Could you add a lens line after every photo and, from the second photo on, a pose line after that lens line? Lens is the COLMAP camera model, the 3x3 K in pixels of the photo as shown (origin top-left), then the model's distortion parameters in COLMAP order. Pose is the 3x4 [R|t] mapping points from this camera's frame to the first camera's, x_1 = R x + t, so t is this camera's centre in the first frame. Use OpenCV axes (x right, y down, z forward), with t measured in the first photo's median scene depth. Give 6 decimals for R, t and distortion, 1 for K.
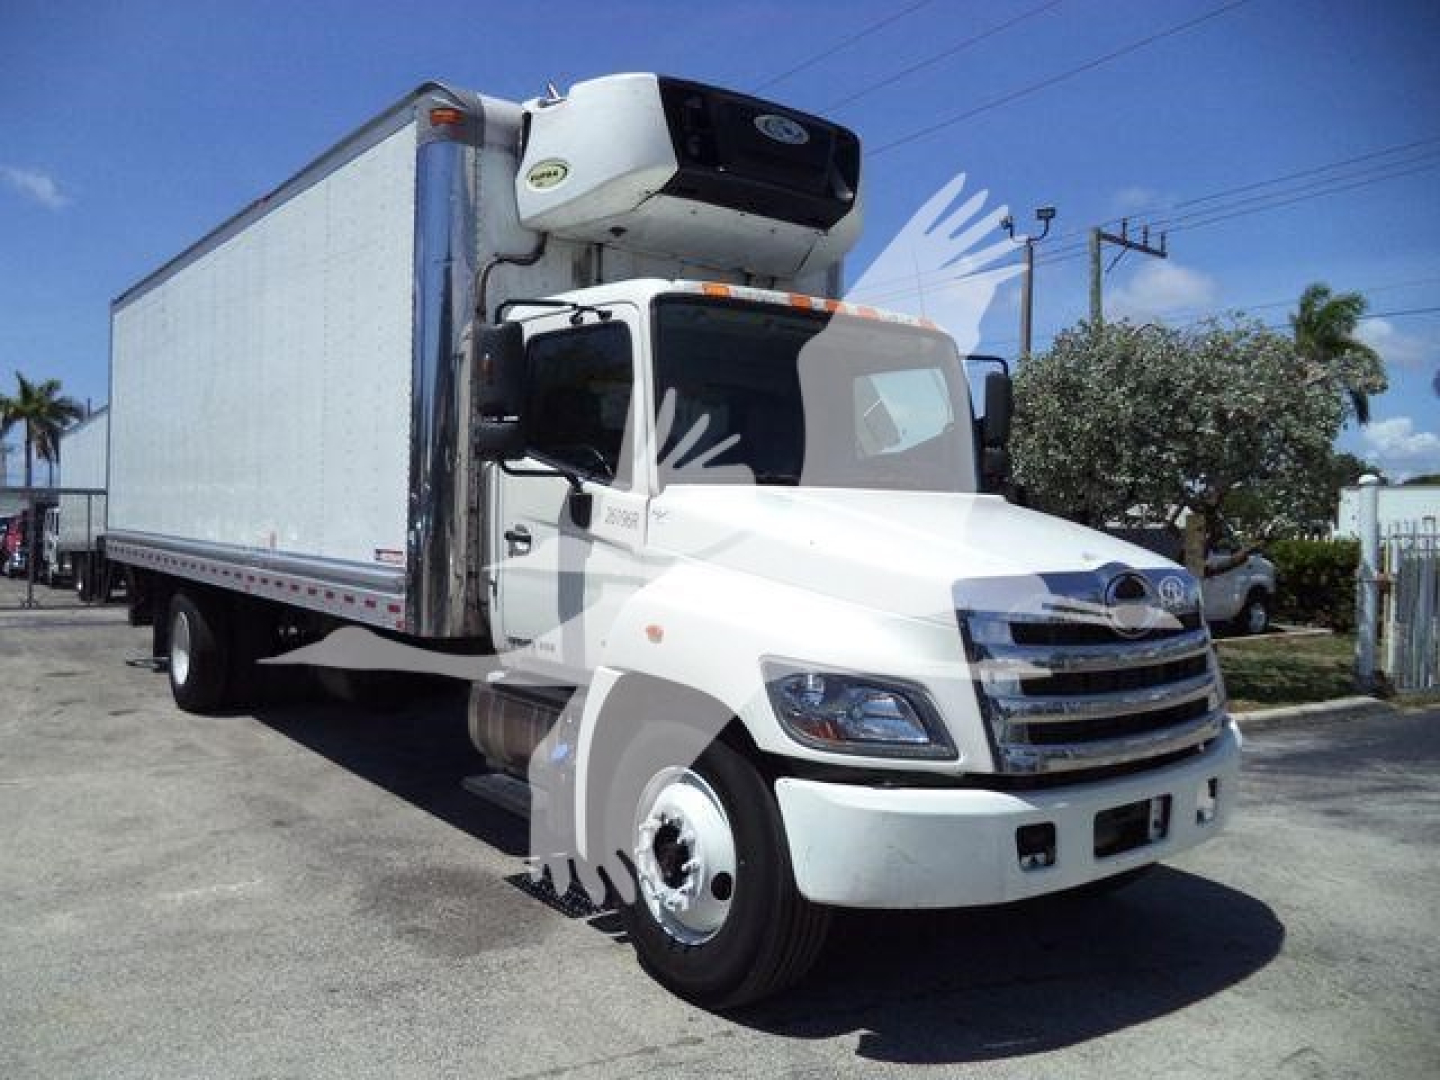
lens RADIAL K [[1160.2, 0, 782.9], [0, 1160.2, 560.2], [0, 0, 1]] dist [-0.012169, -0.026749]
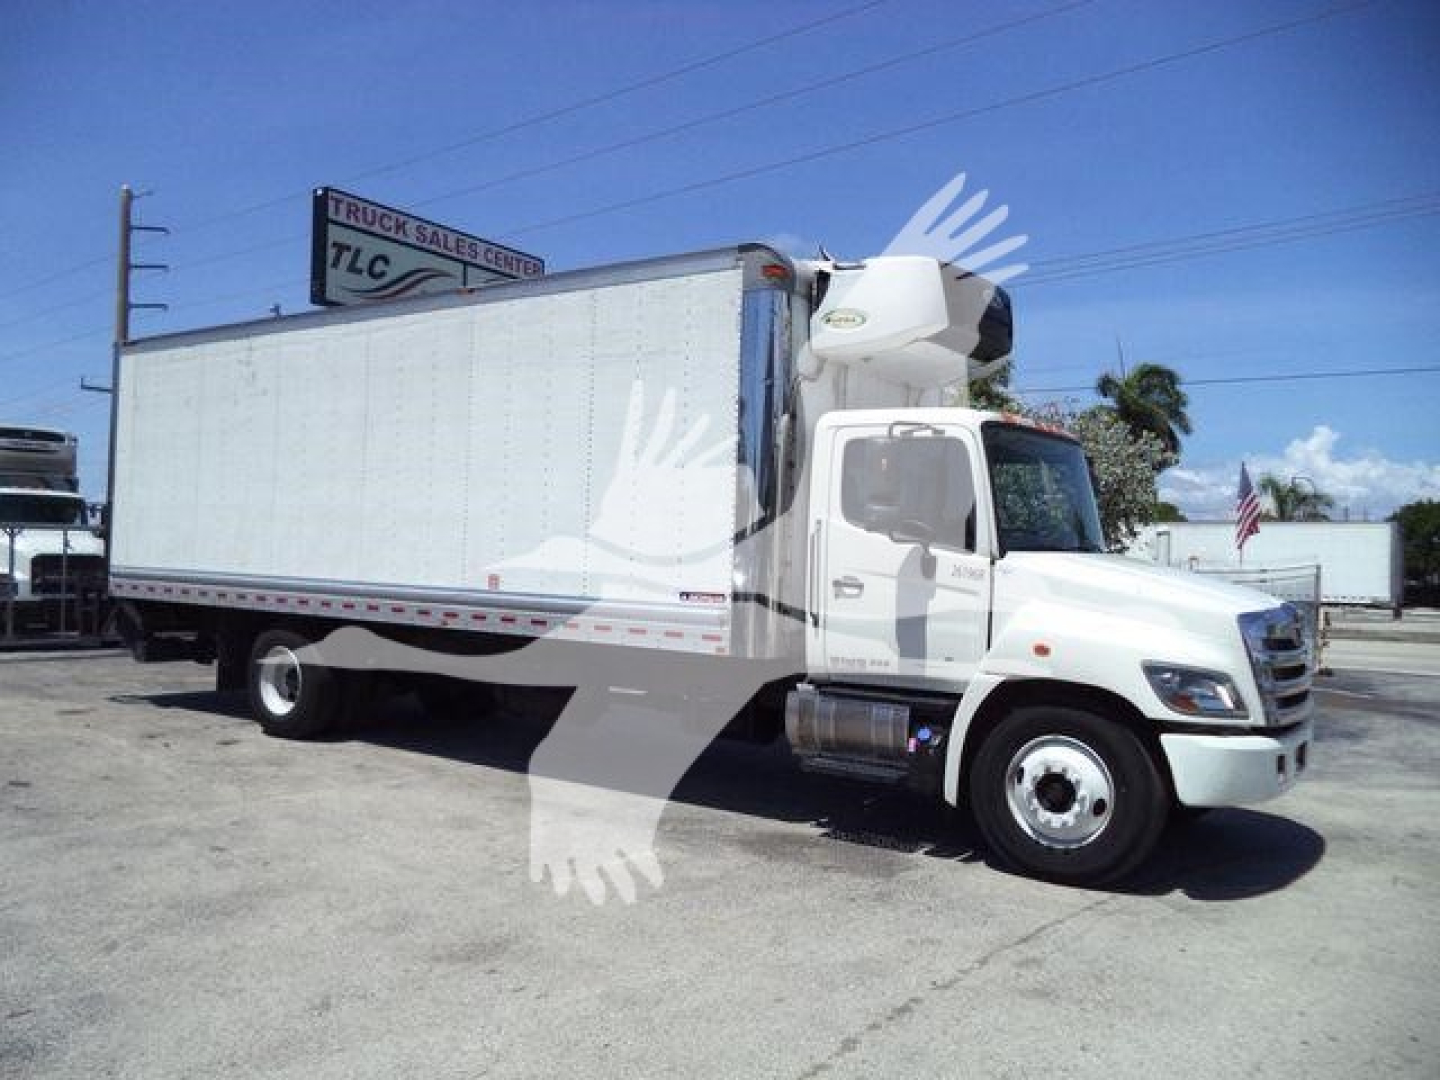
lens RADIAL K [[1160.2, 0, 782.9], [0, 1160.2, 560.2], [0, 0, 1]] dist [-0.012169, -0.026749]
pose [[0.949884, 0.003557, 0.312584, -0.797304], [0.002833, 0.999796, -0.019985, -0.023237], [-0.312591, 0.019869, 0.949680, -0.317338]]
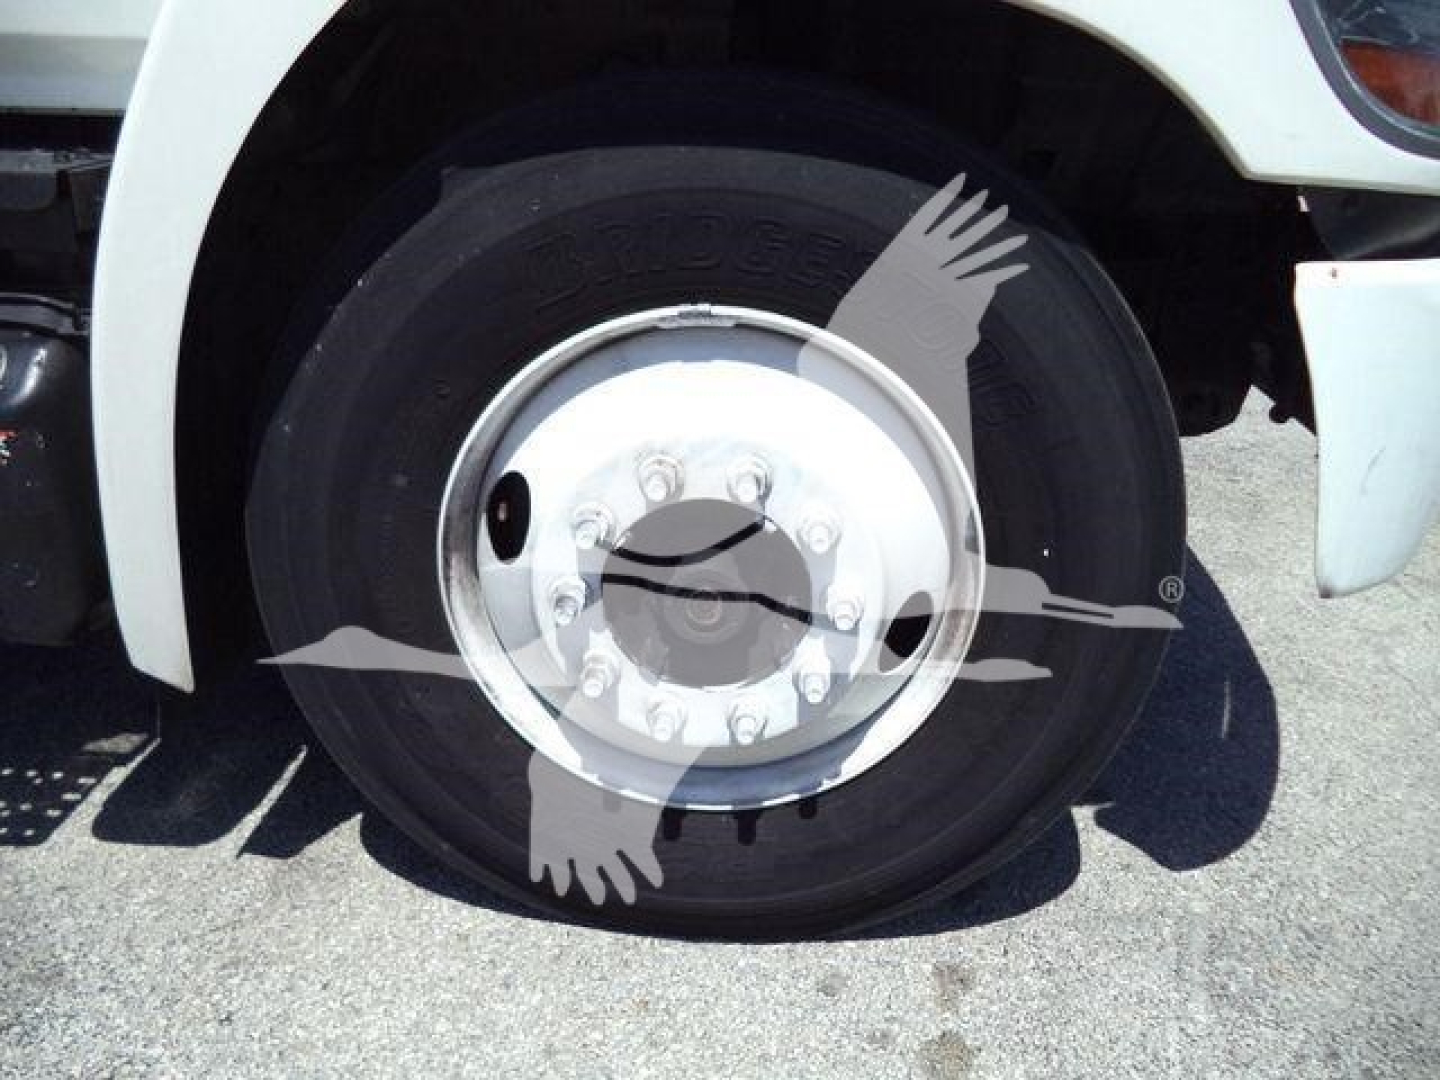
lens RADIAL K [[1223.0, 0, 635.5], [0, 1223.0, 543.8], [0, 0, 1]] dist [-0.004834, -0.005050]
pose [[0.695979, -0.298159, 0.653234, -0.273506], [0.016214, 0.916011, 0.400826, 0.094269], [-0.717879, -0.268375, 0.642359, 0.689083]]
